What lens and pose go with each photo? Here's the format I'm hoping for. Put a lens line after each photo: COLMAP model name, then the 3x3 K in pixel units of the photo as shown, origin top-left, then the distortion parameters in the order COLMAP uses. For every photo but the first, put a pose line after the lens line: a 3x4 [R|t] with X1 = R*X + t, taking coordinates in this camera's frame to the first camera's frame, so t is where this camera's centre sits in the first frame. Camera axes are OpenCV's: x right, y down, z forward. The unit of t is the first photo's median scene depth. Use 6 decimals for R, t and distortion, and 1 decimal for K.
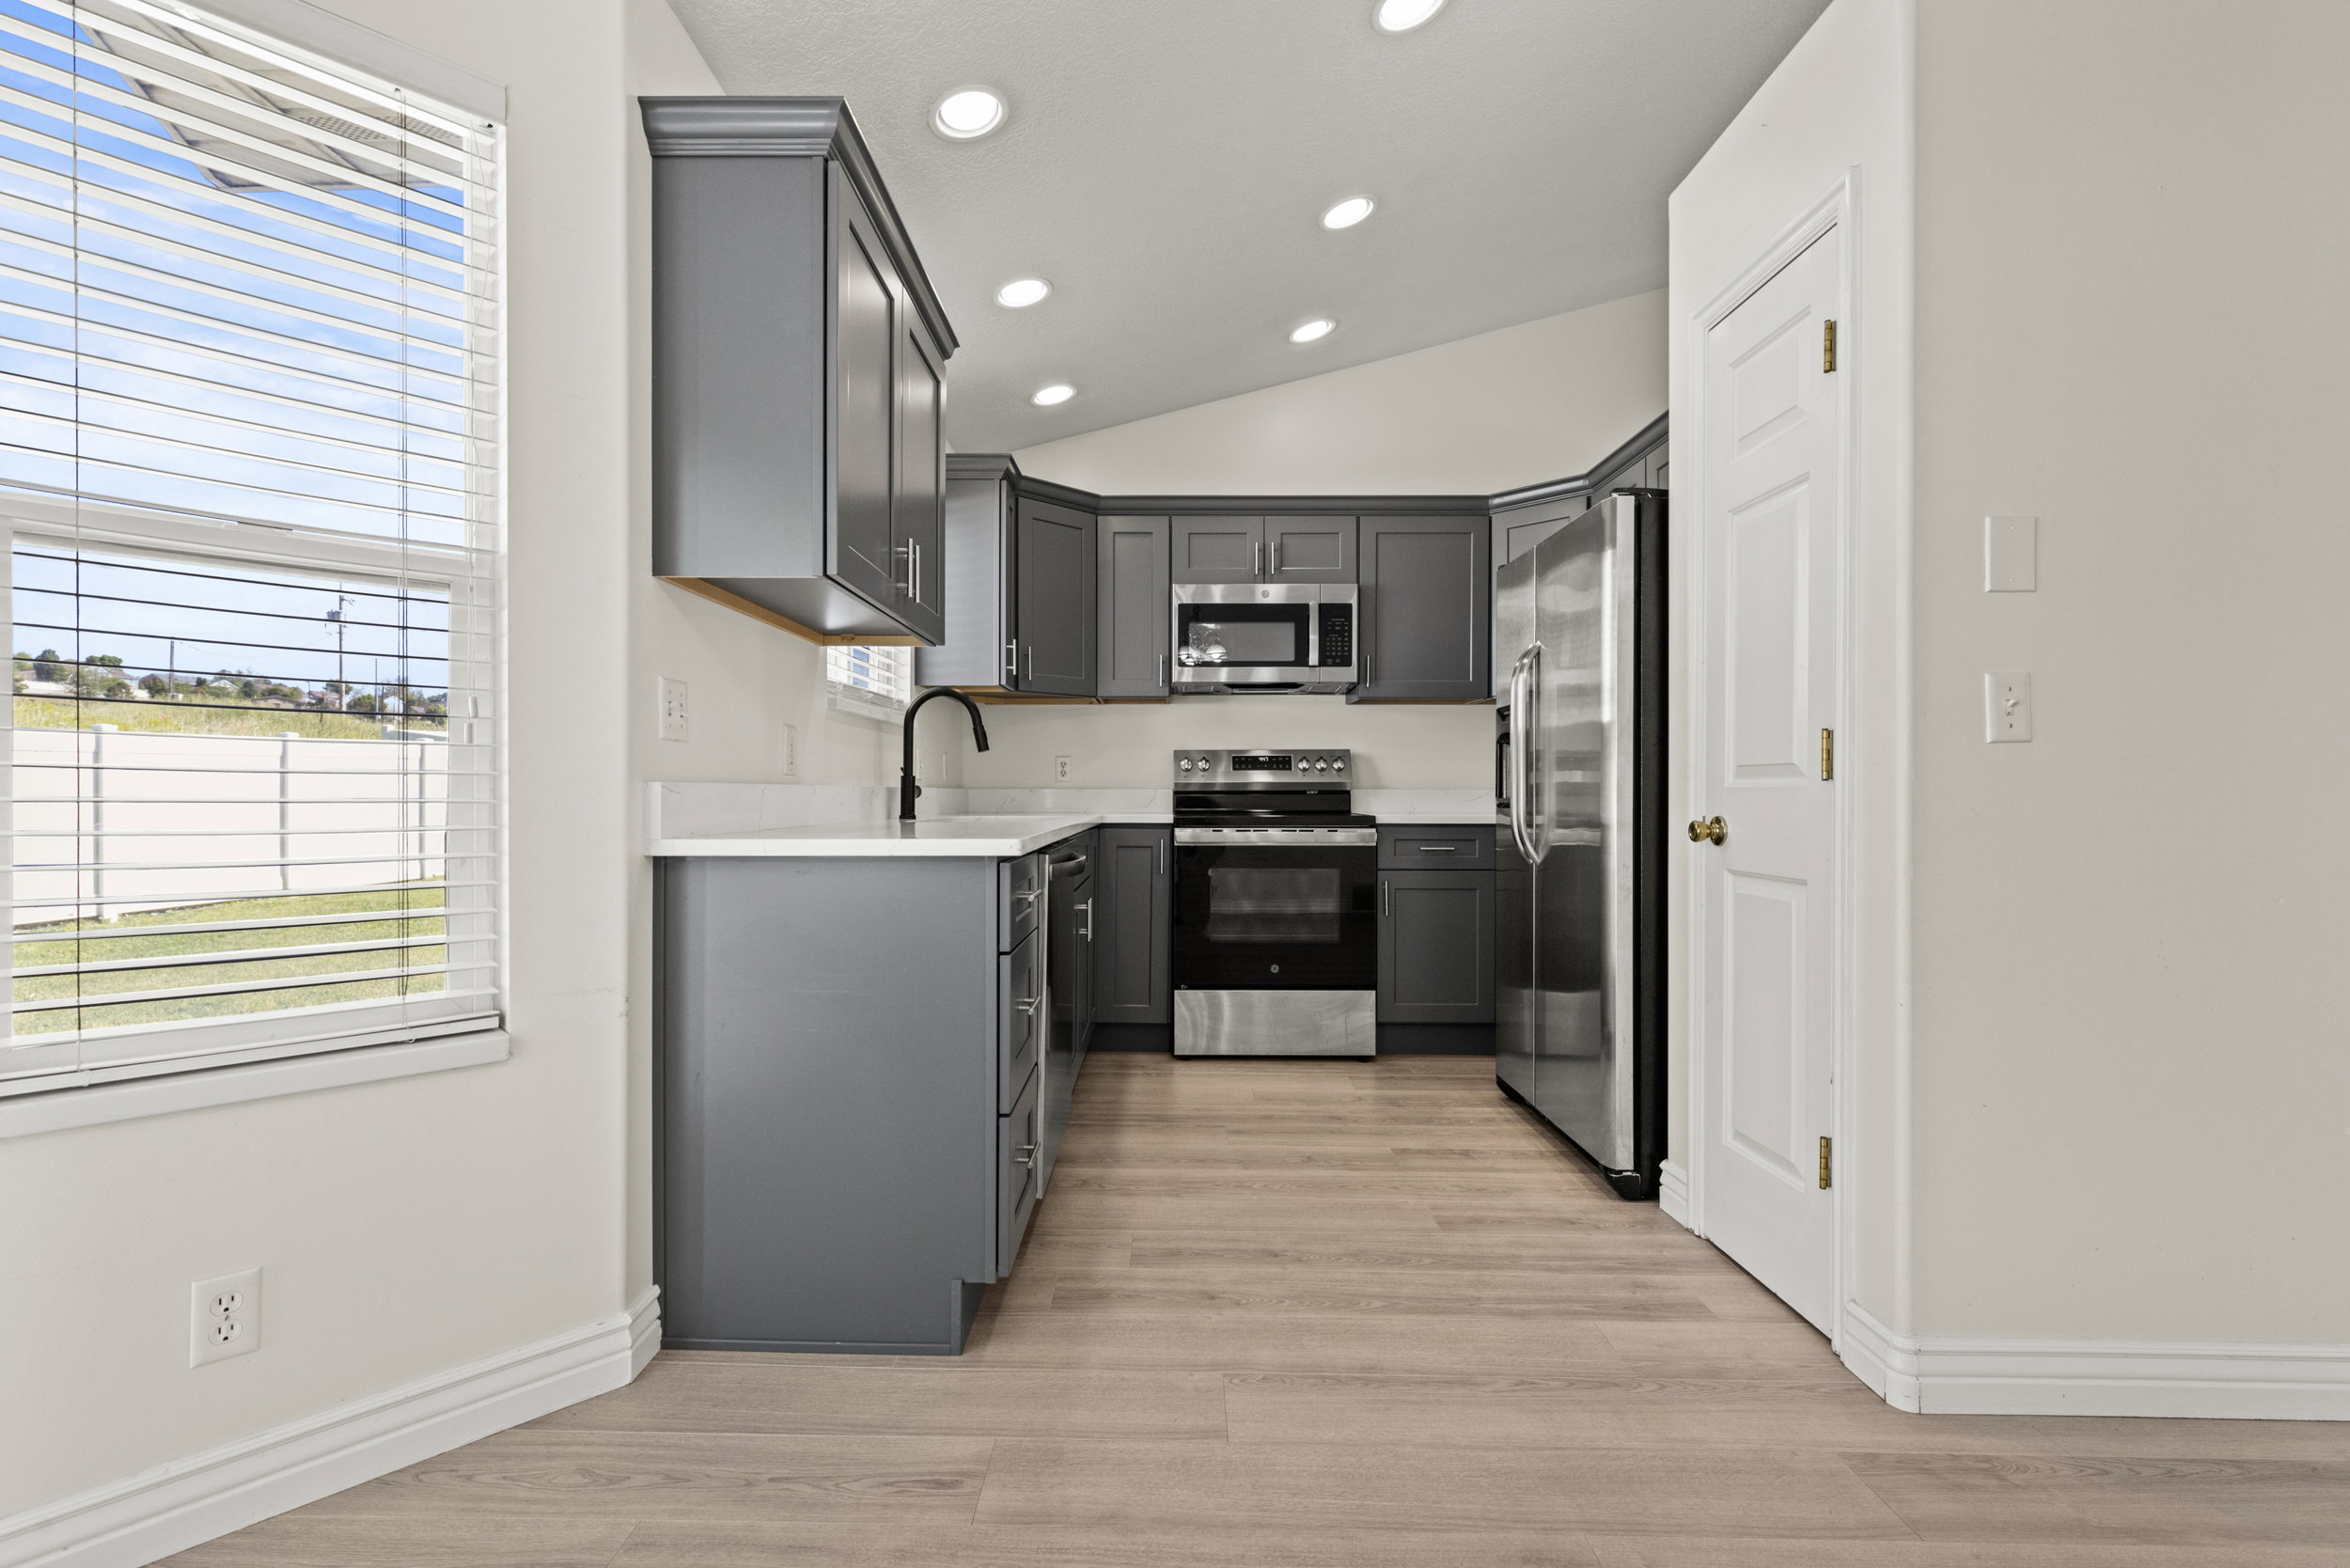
lens RADIAL K [[1072.7, 0, 1198.9], [0, 1072.7, 790.2], [0, 0, 1]] dist [0.007483, -0.000820]
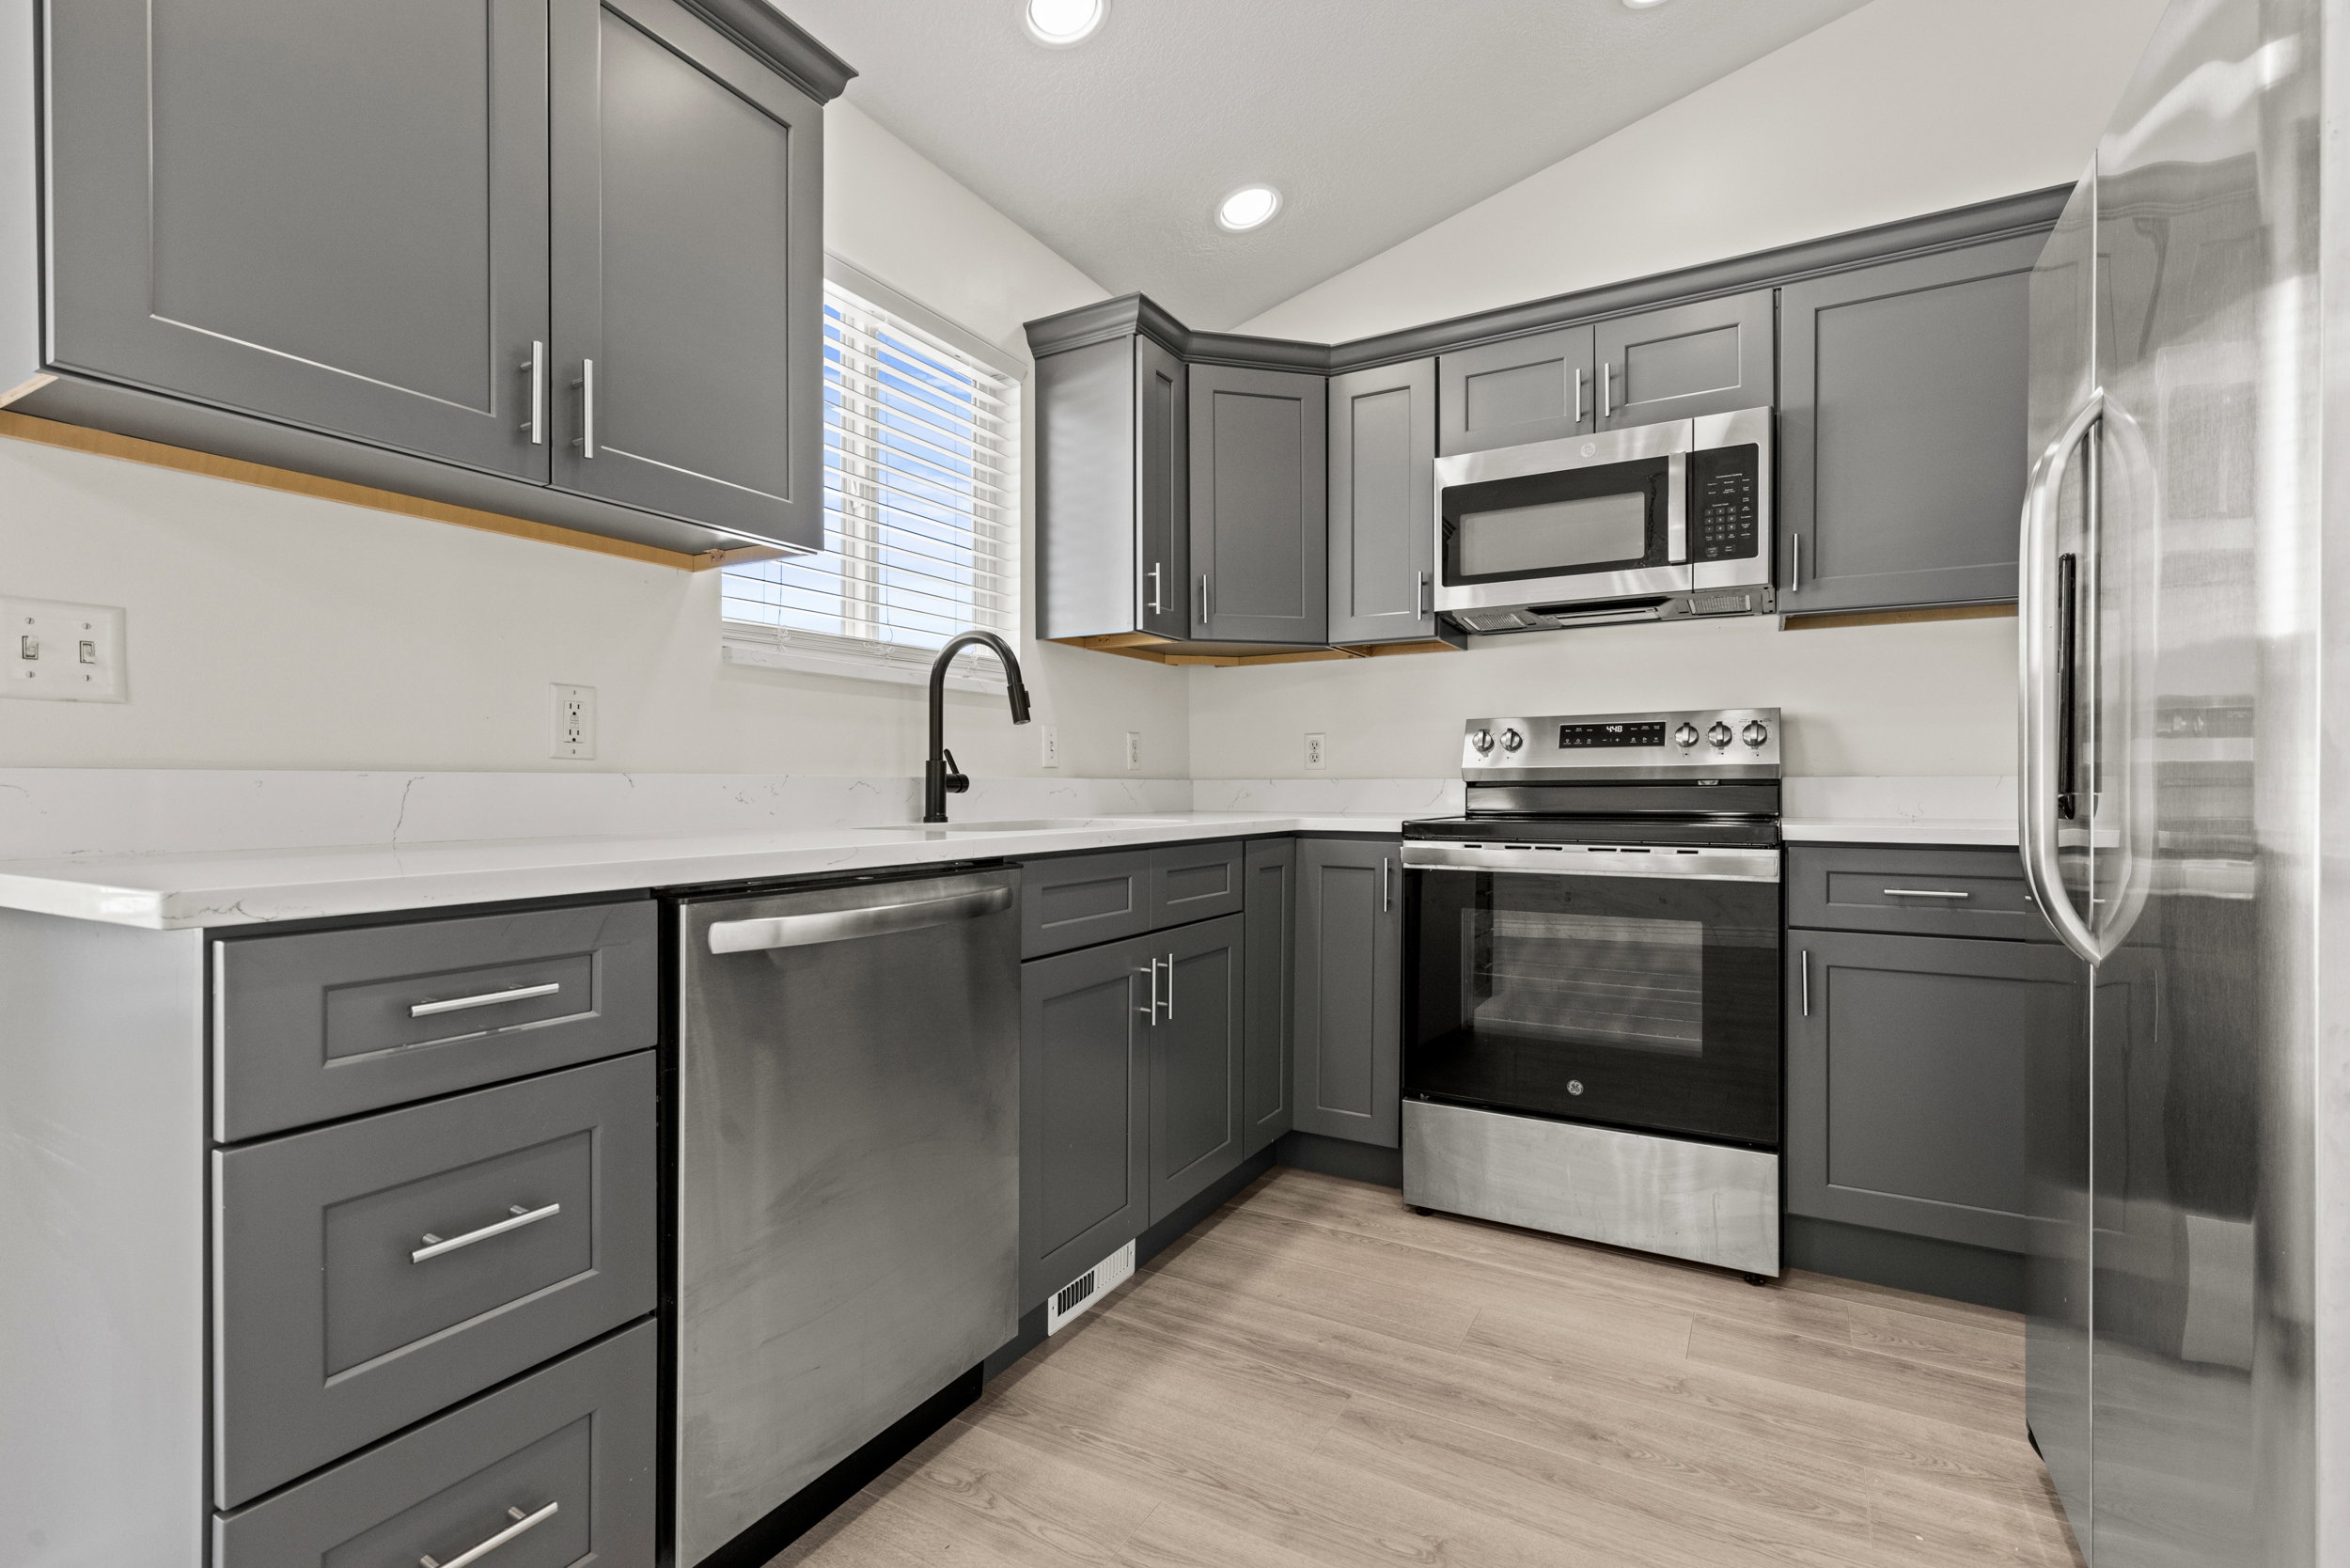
lens RADIAL K [[1072.7, 0, 1153.1], [0, 1072.7, 799.0], [0, 0, 1]] dist [0.007483, -0.000820]
pose [[0.859482, 0.002228, -0.511161, 0.198949], [0.003801, 0.999935, 0.010751, 0.004548], [0.511152, -0.011183, 0.859417, 0.447979]]
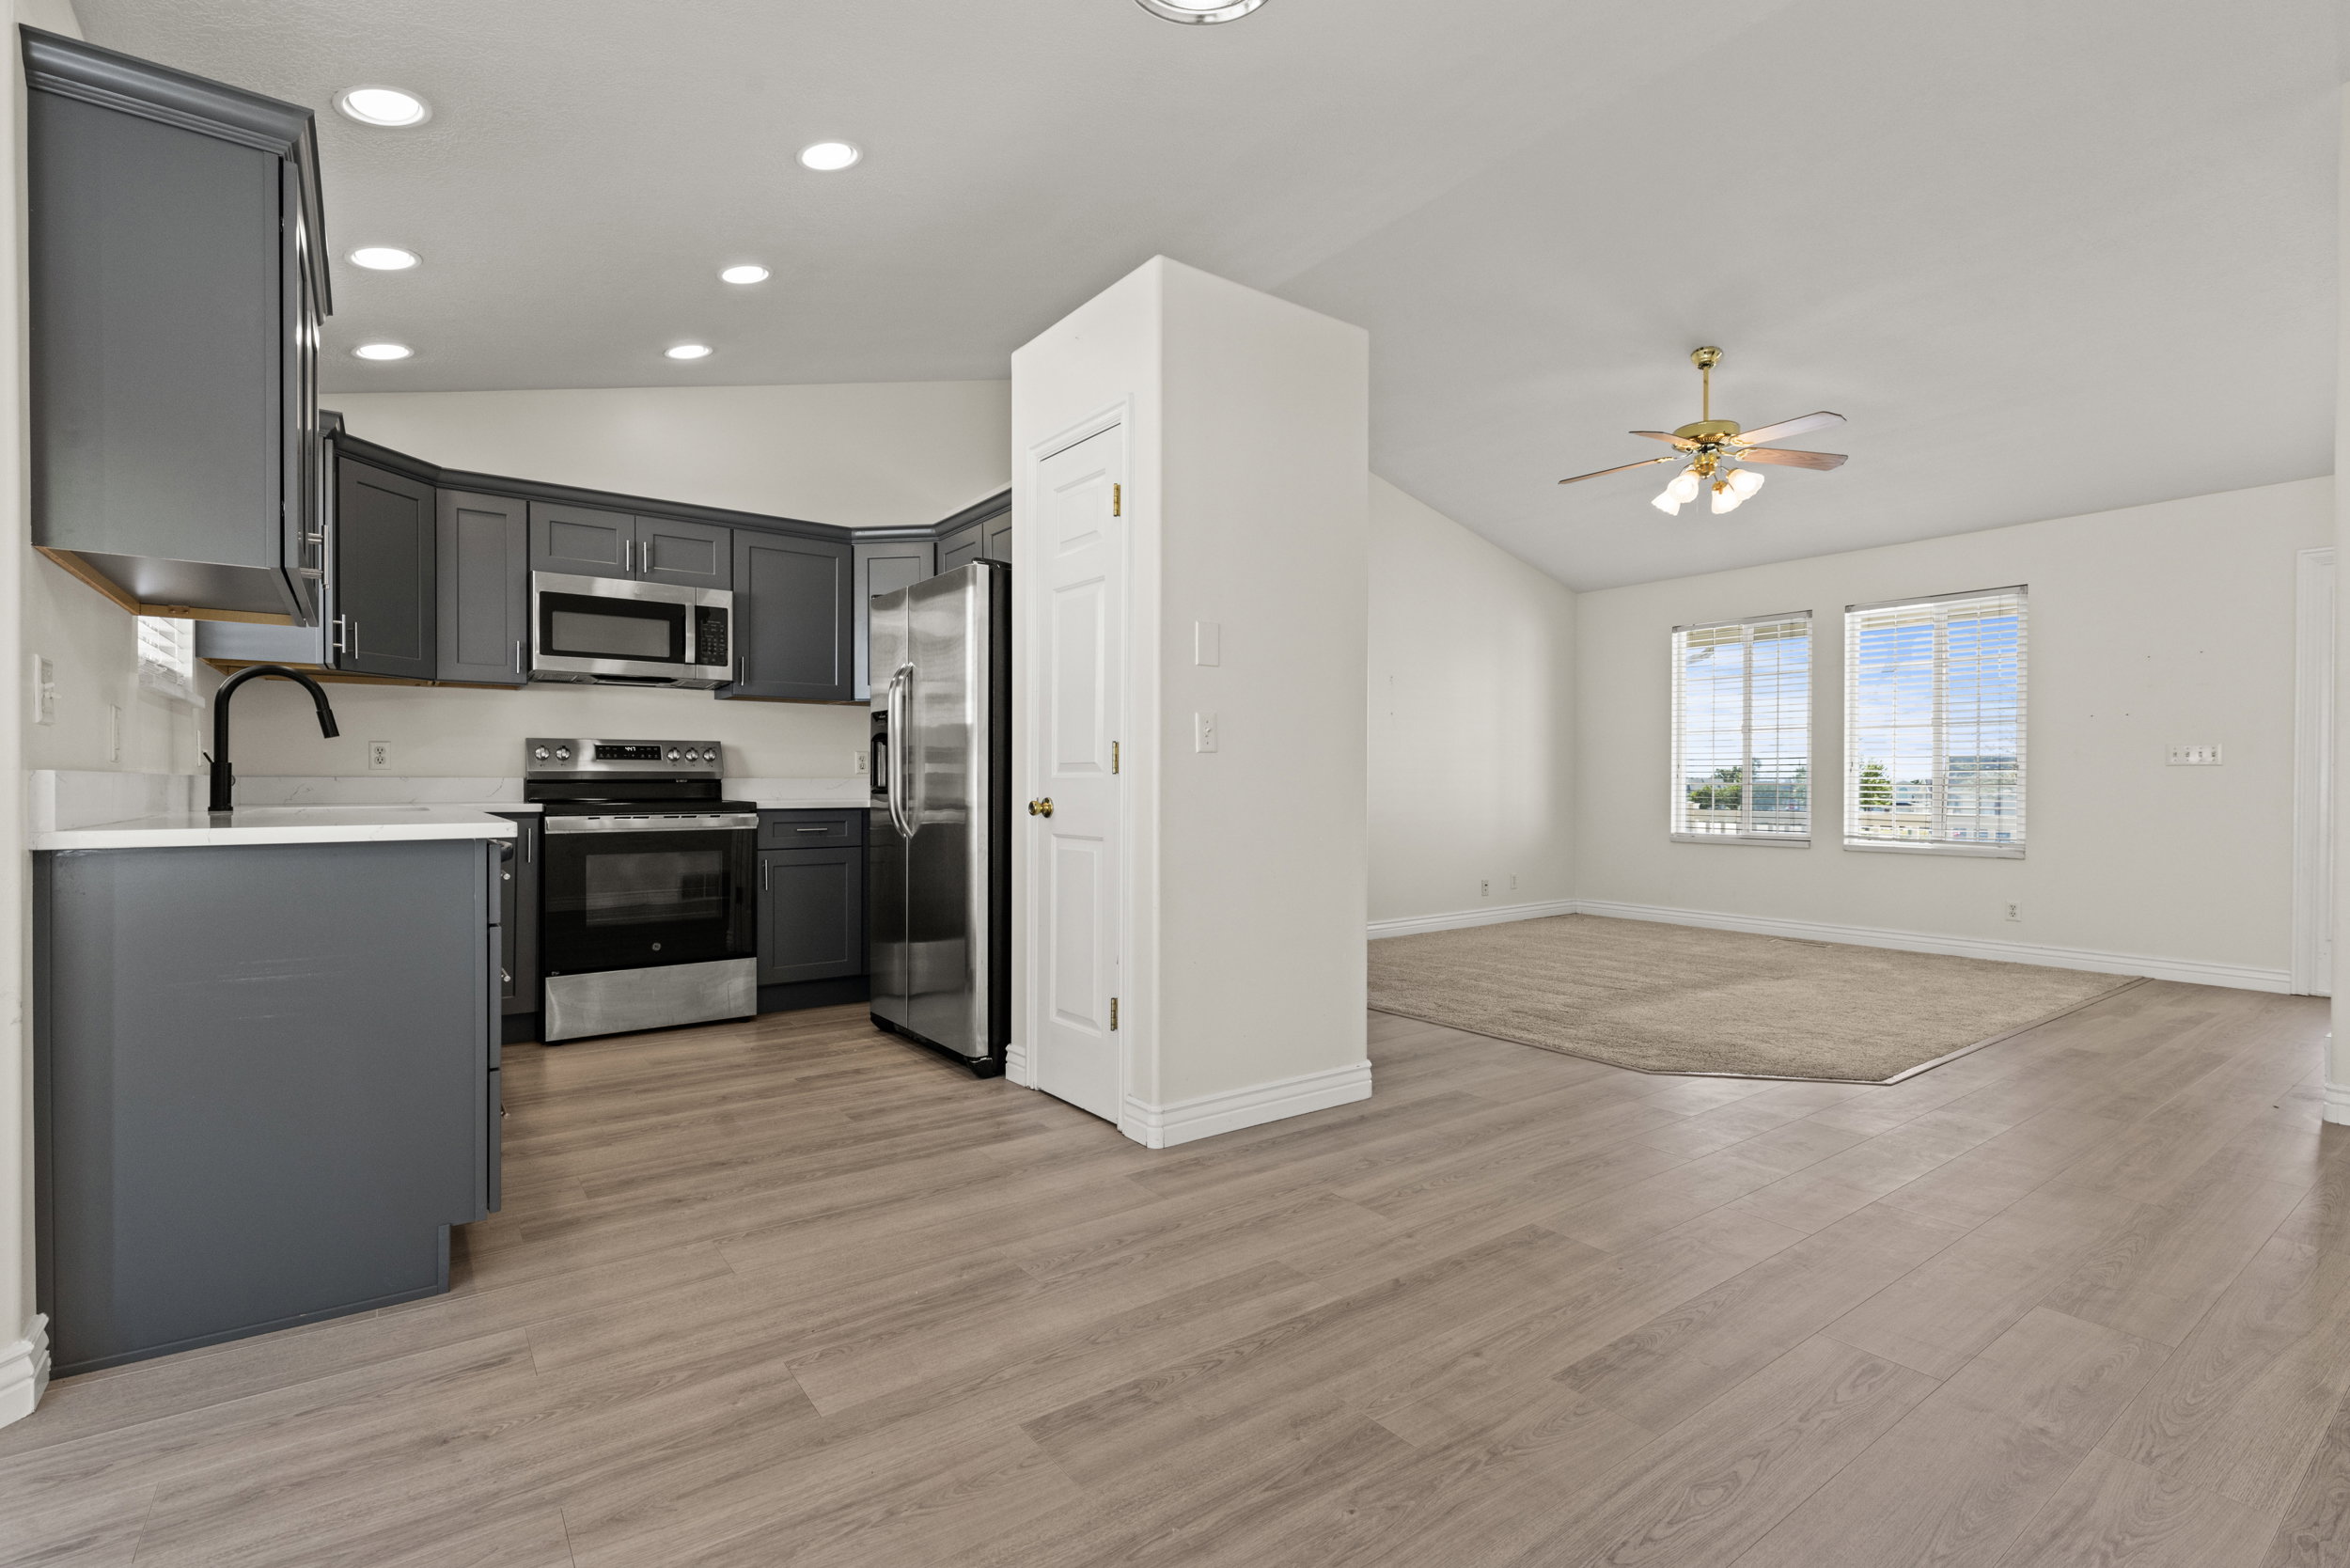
lens RADIAL K [[1036.1, 0, 1170.8], [0, 1036.1, 785.2], [0, 0, 1]] dist [0.023153, -0.001718]
pose [[0.816841, -0.002449, 0.576858, -0.125725], [-0.001223, 0.999981, 0.005977, -0.000672], [-0.576862, -0.005588, 0.816822, -0.161000]]
